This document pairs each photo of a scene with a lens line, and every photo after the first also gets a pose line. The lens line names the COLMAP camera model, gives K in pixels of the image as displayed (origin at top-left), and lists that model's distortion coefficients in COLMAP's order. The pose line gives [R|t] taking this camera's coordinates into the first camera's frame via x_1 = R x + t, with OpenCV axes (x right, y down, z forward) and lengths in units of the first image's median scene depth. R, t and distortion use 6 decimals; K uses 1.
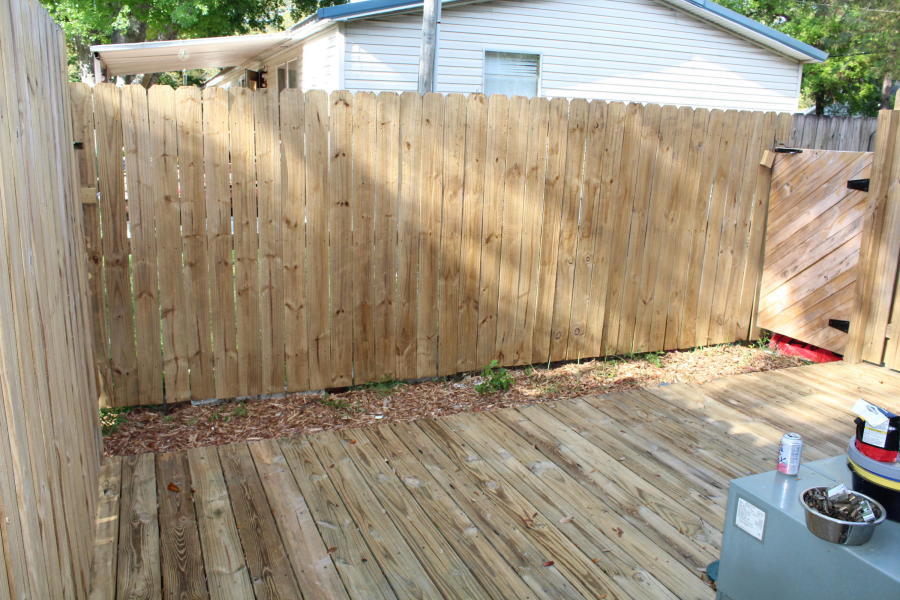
lens RADIAL K [[759.0, 0, 446.7], [0, 759.0, 298.5], [0, 0, 1]] dist [-0.128016, 0.057594]
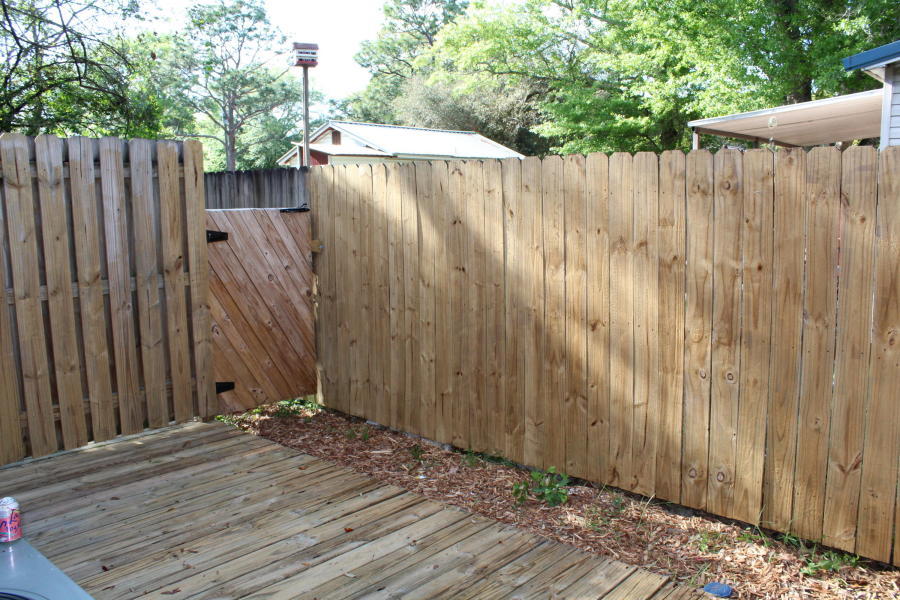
lens RADIAL K [[759.0, 0, 446.7], [0, 759.0, 302.0], [0, 0, 1]] dist [-0.128016, 0.057594]
pose [[0.439424, 0.103489, -0.892298, 0.719919], [-0.183030, 0.982818, 0.023852, -0.093796], [0.879435, 0.152836, 0.450816, 0.479327]]
